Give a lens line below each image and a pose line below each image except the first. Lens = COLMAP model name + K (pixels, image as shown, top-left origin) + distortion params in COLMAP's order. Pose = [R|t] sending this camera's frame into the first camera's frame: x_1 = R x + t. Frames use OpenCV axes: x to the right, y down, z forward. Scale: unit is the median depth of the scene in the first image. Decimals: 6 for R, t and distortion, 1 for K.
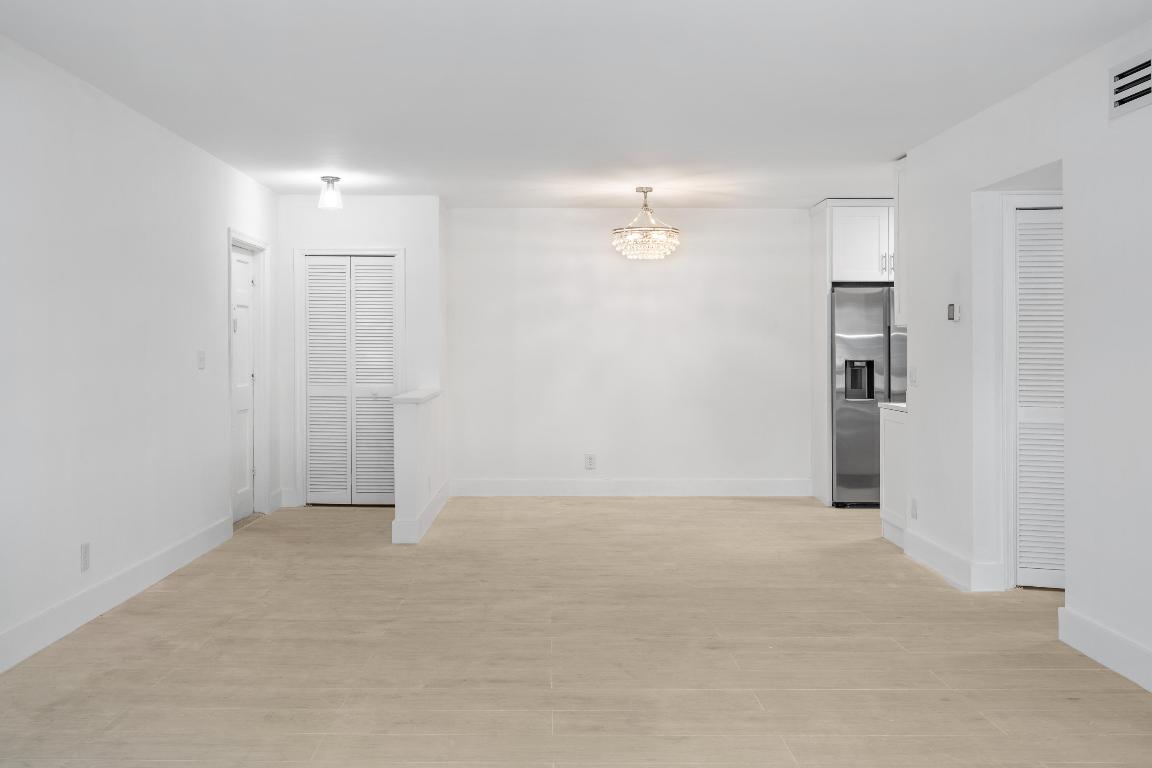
lens RADIAL K [[1101.0, 0, 578.8], [0, 1101.0, 365.8], [0, 0, 1]] dist [-0.002646, -0.002677]
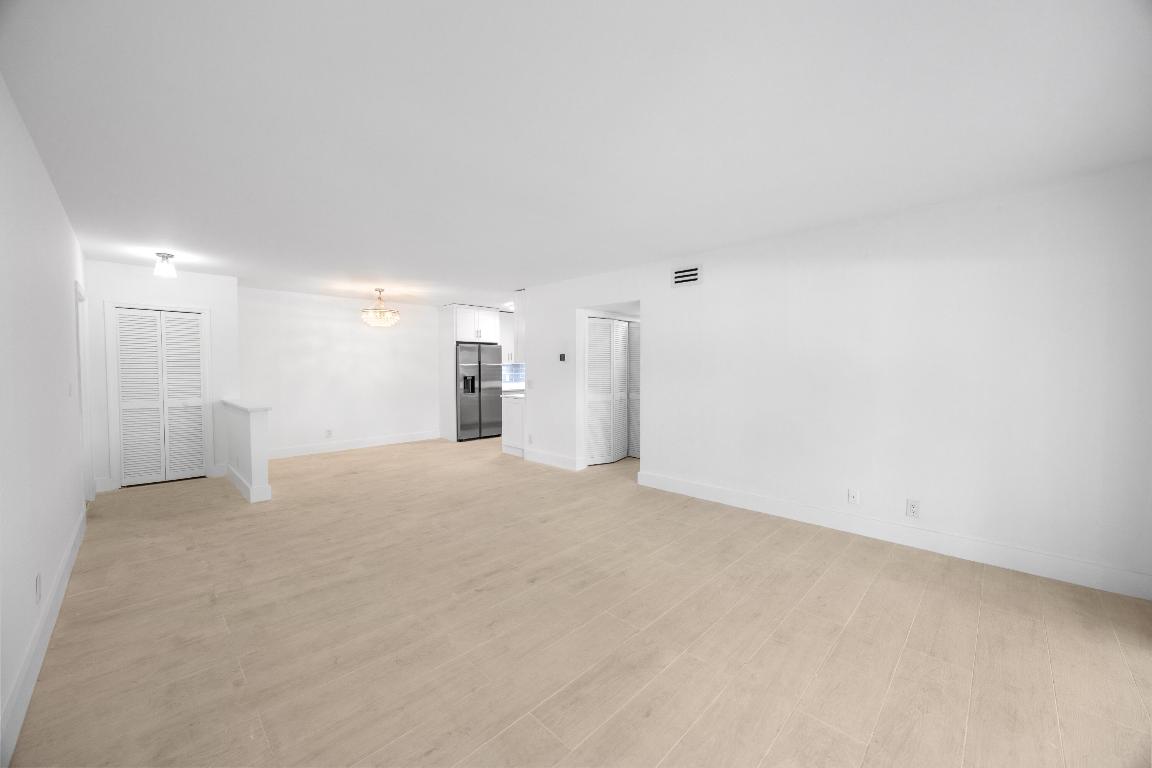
lens RADIAL K [[429.0, 0, 581.8], [0, 429.0, 378.7], [0, 0, 1]] dist [0.000560, 0.000084]
pose [[0.715760, -0.022104, 0.697997, -0.246557], [0.014563, 0.999754, 0.016726, -0.013903], [-0.698195, -0.001807, 0.715906, 0.245991]]
